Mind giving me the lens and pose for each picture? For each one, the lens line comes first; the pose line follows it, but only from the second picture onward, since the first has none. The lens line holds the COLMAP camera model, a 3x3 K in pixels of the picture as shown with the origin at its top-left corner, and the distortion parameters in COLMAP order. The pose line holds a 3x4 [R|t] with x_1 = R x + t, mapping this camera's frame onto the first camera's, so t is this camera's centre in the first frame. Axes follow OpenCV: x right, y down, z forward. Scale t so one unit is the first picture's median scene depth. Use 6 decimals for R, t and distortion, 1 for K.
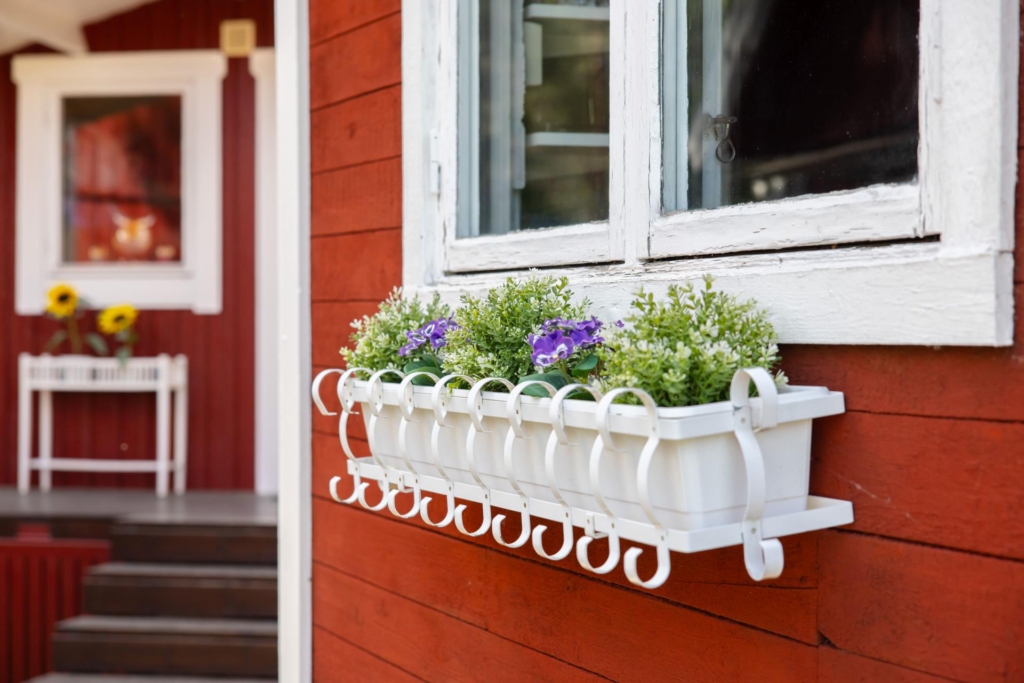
lens RADIAL K [[1828.0, 0, 512.0], [0, 1828.0, 341.5], [0, 0, 1]] dist [0.007799, 0.025596]
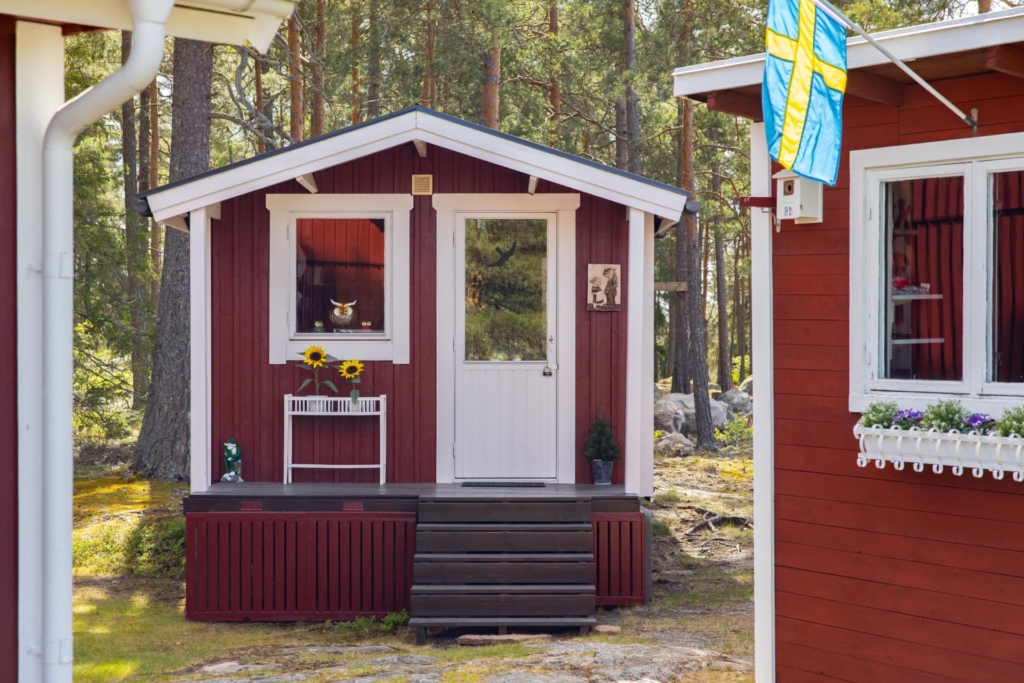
lens RADIAL K [[1895.4, 0, 512.0], [0, 1895.4, 341.5], [0, 0, 1]] dist [-0.005730, 0.026946]
pose [[0.989082, -0.004929, 0.147287, -0.313661], [0.004987, 0.999988, -0.000027, -0.034831], [-0.147285, 0.000761, 0.989094, -0.574500]]
